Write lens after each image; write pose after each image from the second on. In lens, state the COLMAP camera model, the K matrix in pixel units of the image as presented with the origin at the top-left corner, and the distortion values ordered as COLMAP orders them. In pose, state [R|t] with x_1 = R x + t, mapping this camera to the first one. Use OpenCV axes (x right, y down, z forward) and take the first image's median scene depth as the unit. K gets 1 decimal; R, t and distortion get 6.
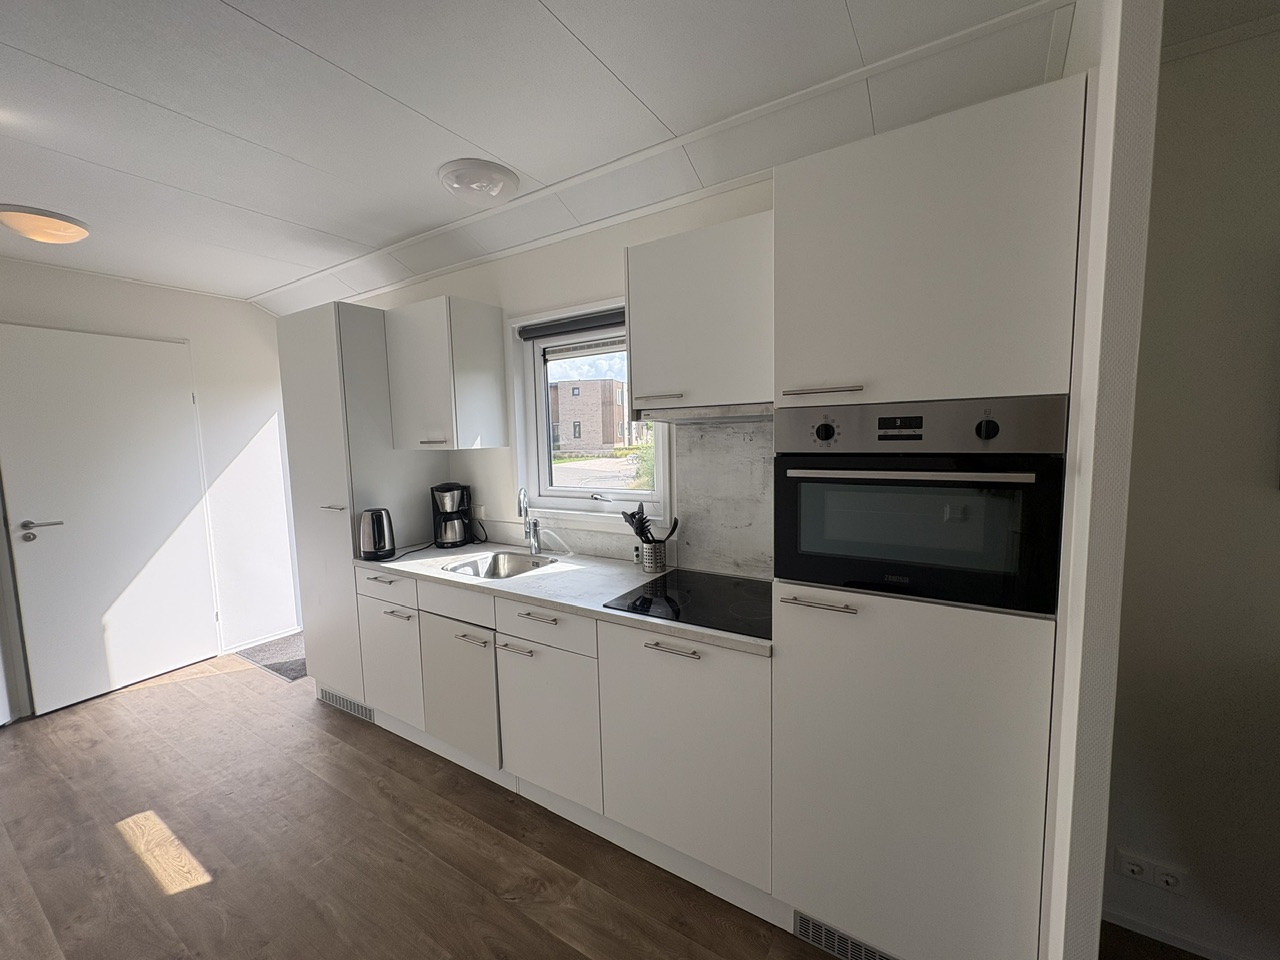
lens RADIAL K [[511.5, 0, 633.5], [0, 511.5, 478.7], [0, 0, 1]] dist [0.000492, -0.000002]
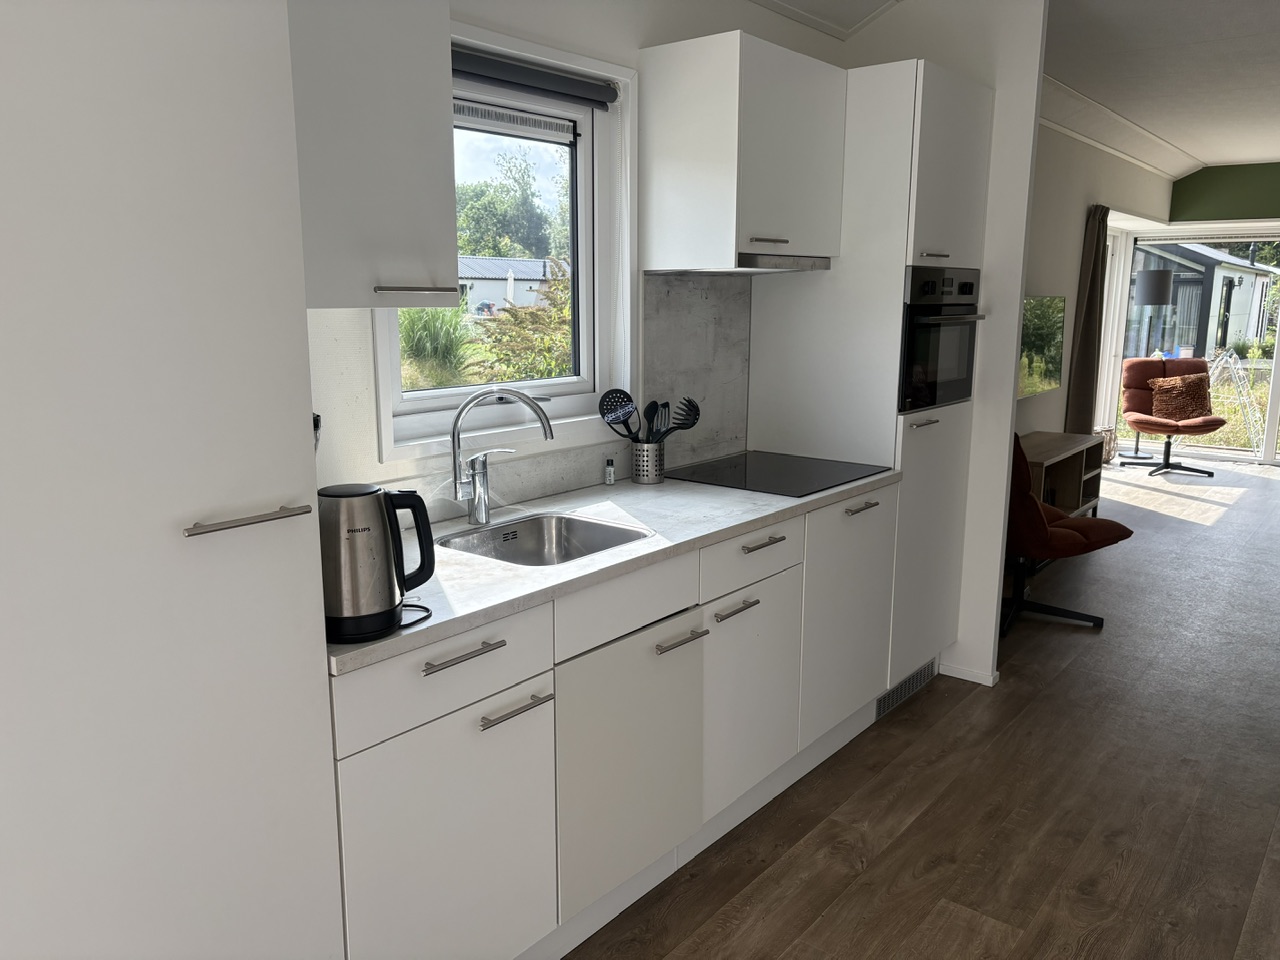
lens RADIAL K [[976.4, 0, 645.8], [0, 976.4, 472.3], [0, 0, 1]] dist [0.025448, -0.031368]
pose [[0.099187, -0.155563, 0.982834, -1.486682], [0.078898, 0.985824, 0.148074, -0.040041], [-0.991936, 0.062856, 0.110054, 0.987886]]
